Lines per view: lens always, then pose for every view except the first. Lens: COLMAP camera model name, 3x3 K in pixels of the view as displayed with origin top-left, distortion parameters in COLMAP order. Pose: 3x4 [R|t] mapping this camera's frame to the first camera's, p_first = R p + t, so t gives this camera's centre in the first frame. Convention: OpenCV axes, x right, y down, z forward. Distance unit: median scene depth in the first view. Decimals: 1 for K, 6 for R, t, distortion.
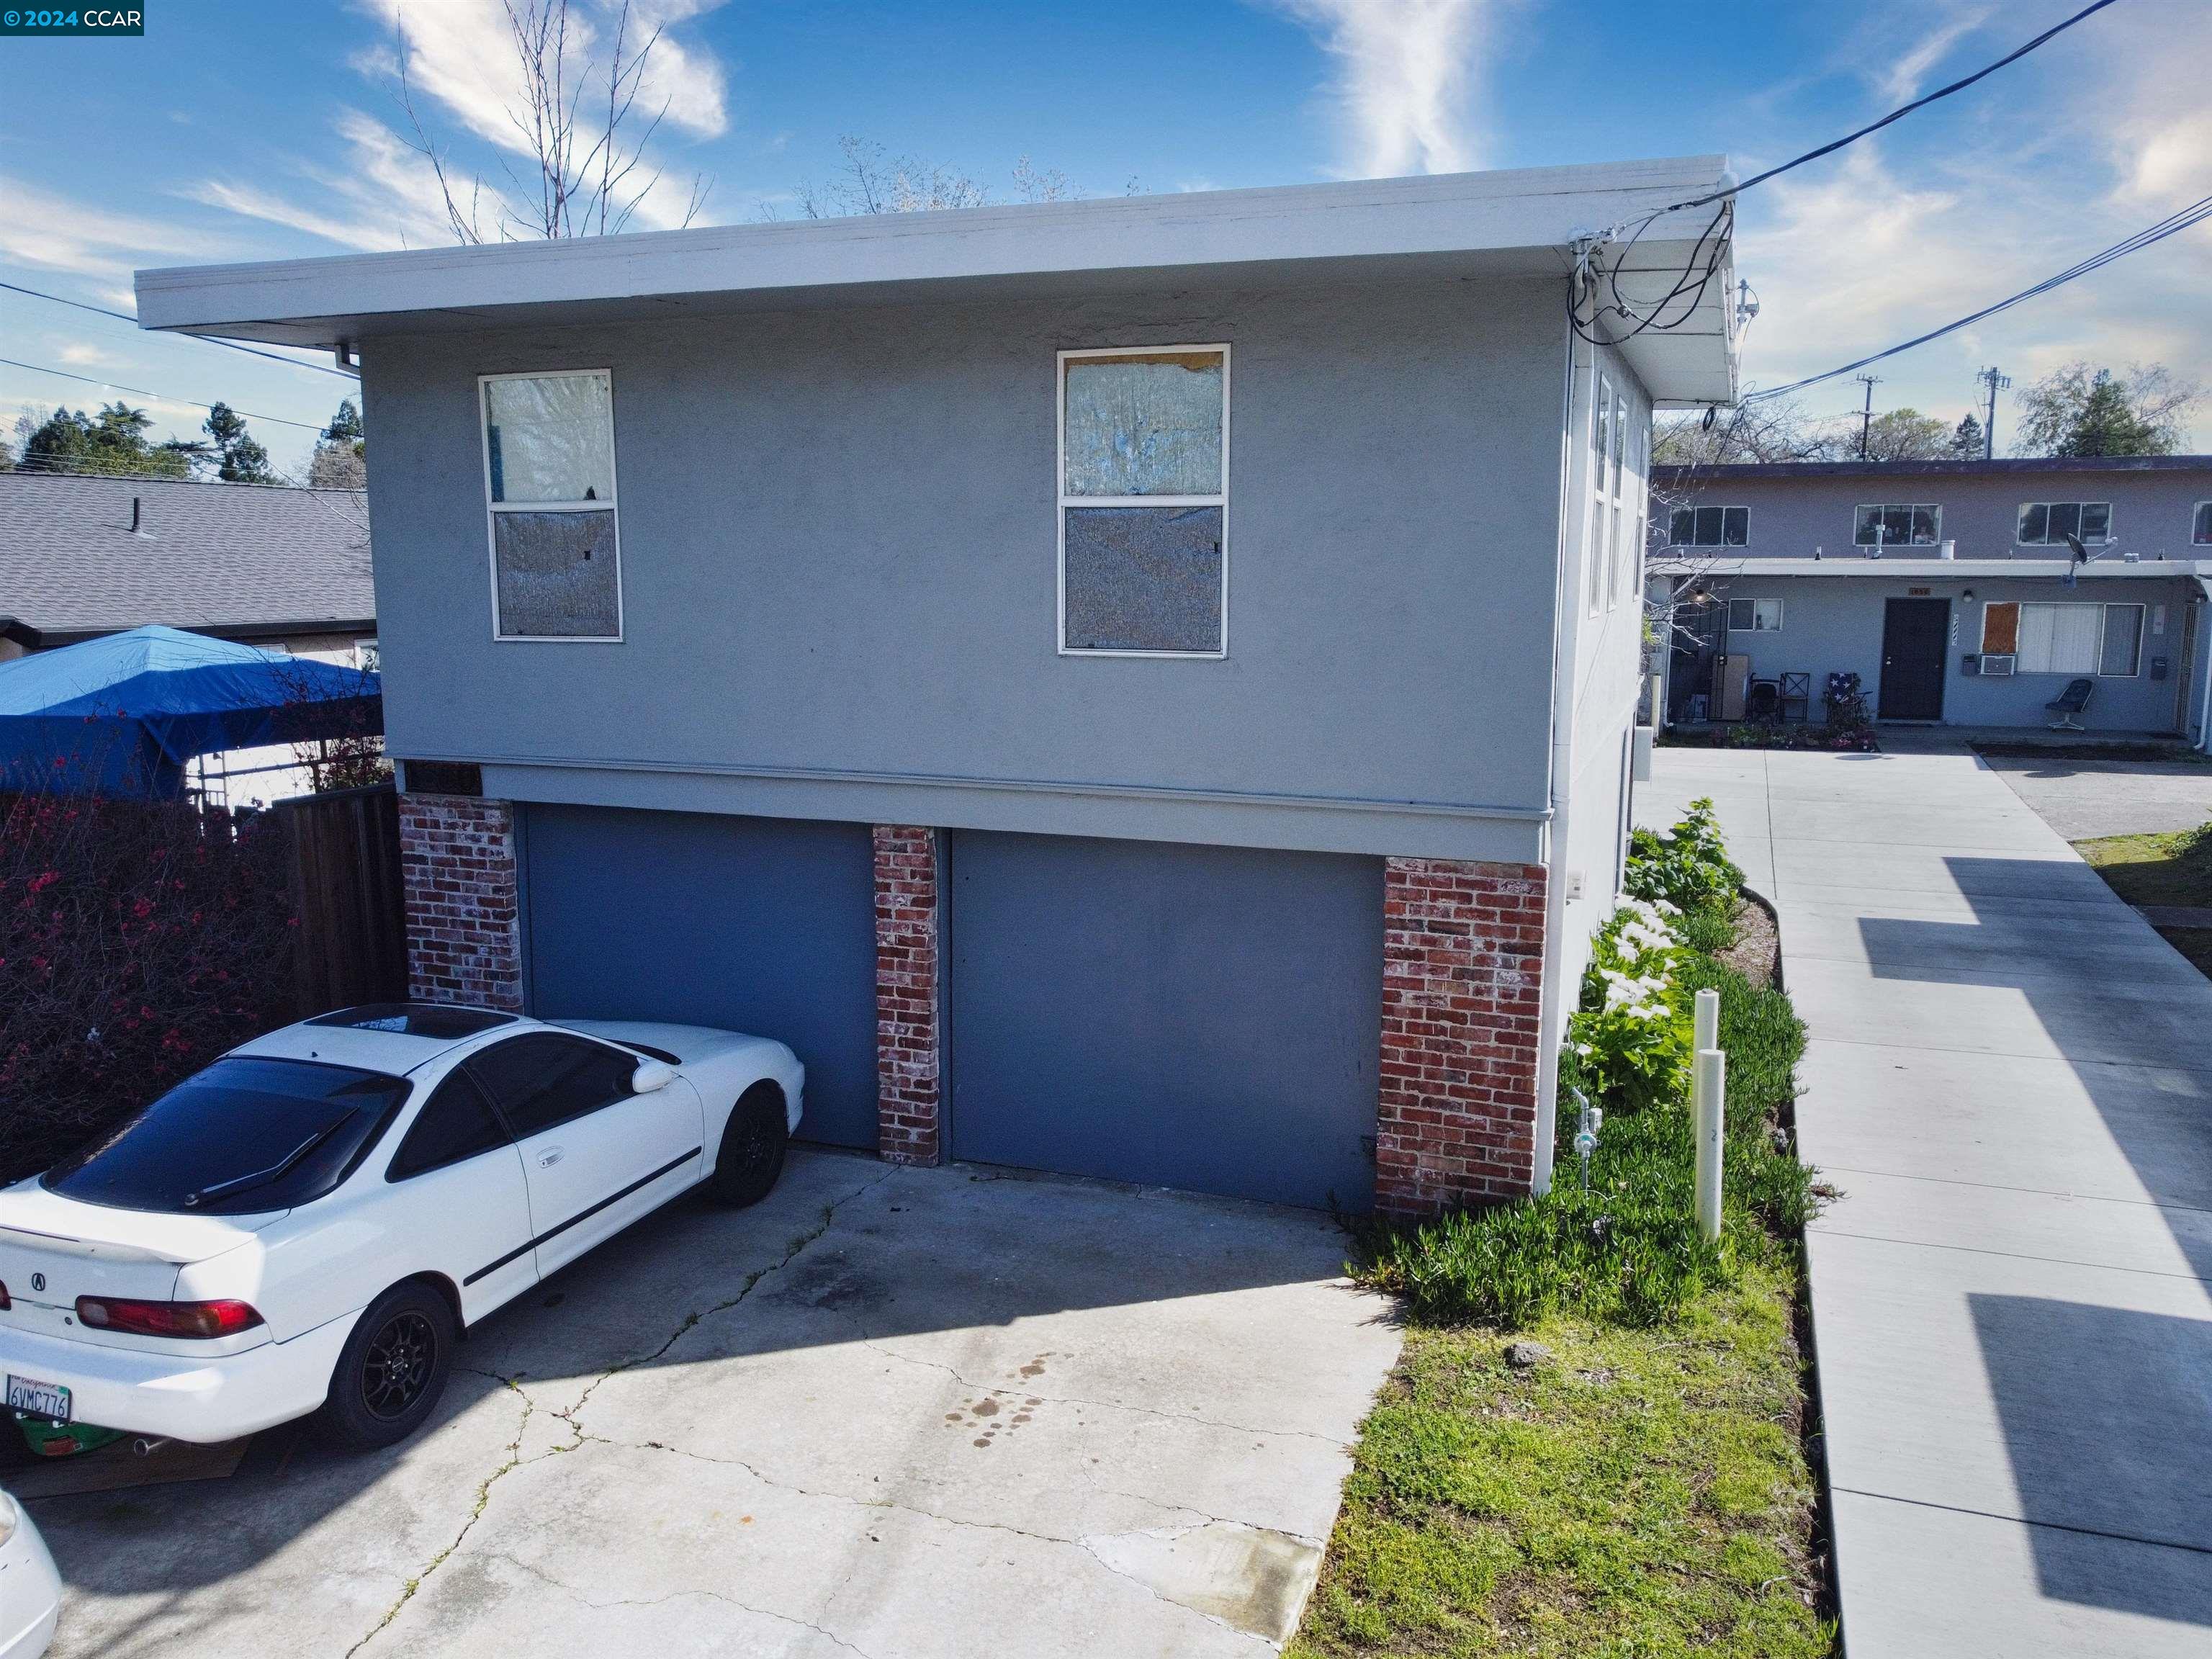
lens RADIAL K [[1676.5, 0, 1104.6], [0, 1676.5, 830.9], [0, 0, 1]] dist [-0.001340, -0.002881]
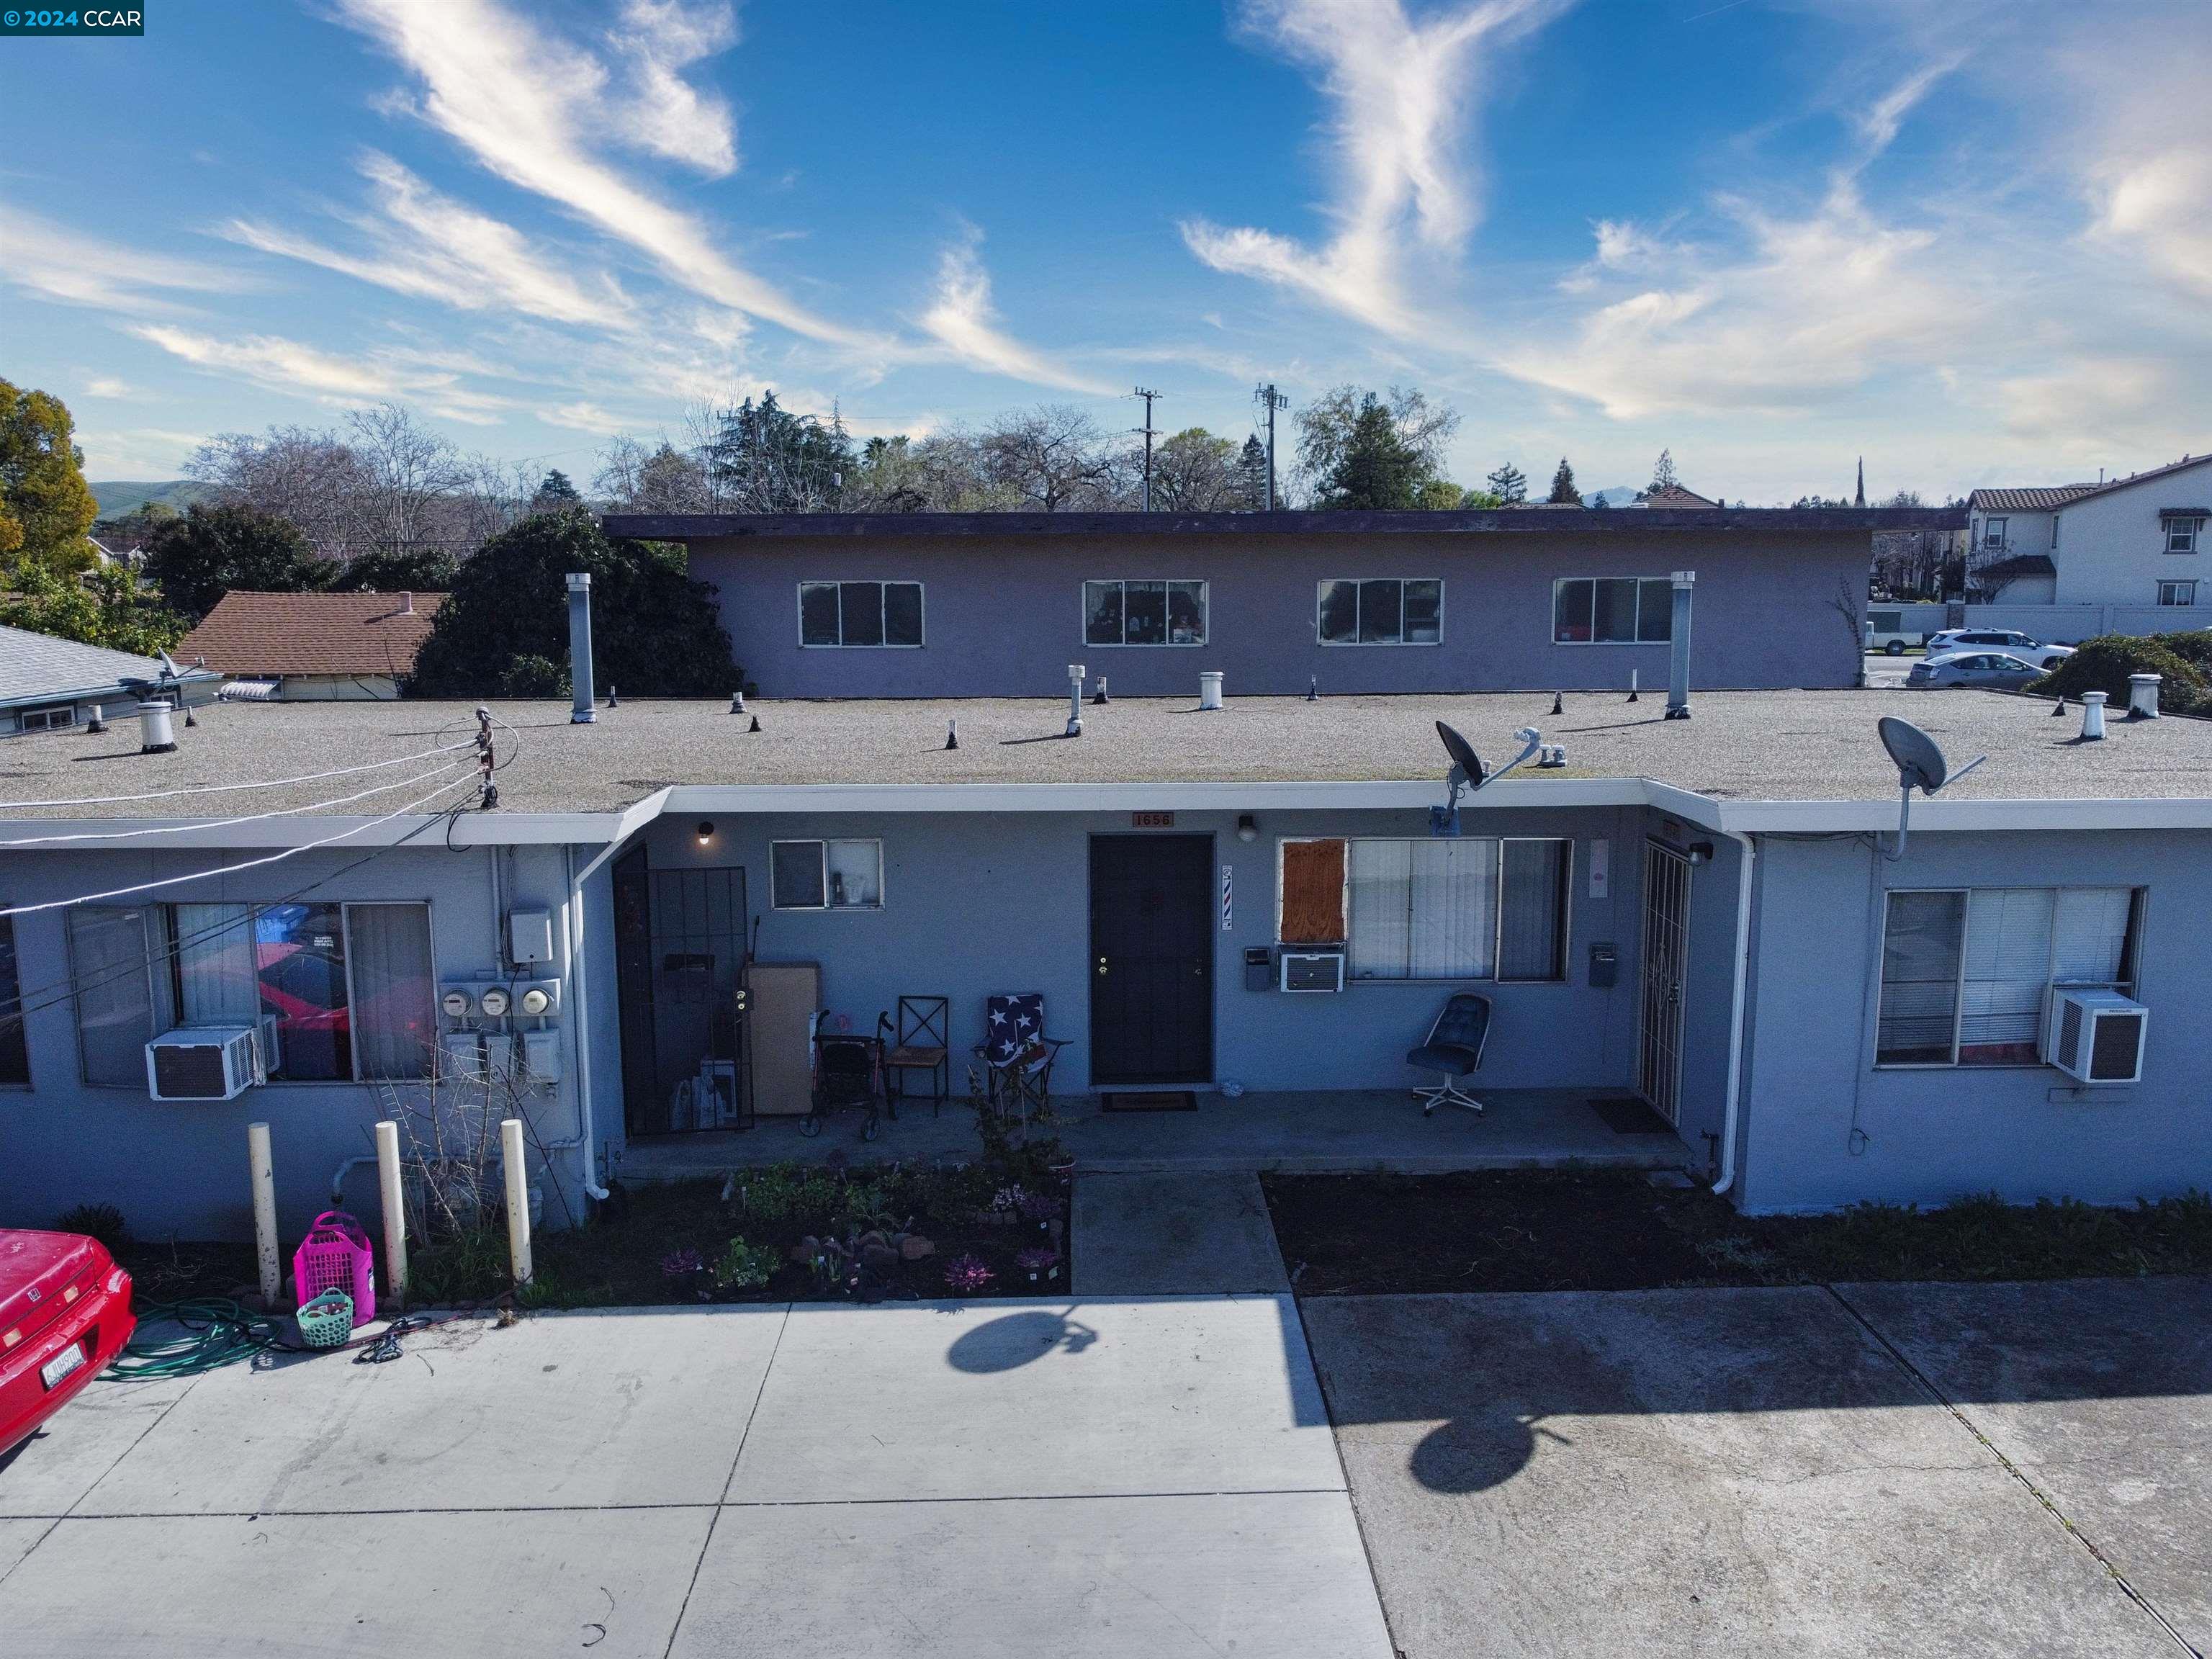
lens RADIAL K [[1676.5, 0, 1103.8], [0, 1676.5, 828.5], [0, 0, 1]] dist [-0.001340, -0.002881]
pose [[0.929430, -0.060834, 0.363949, 0.943981], [0.062721, 0.998009, 0.006644, -0.447434], [-0.363629, 0.016653, 0.931395, 1.773235]]
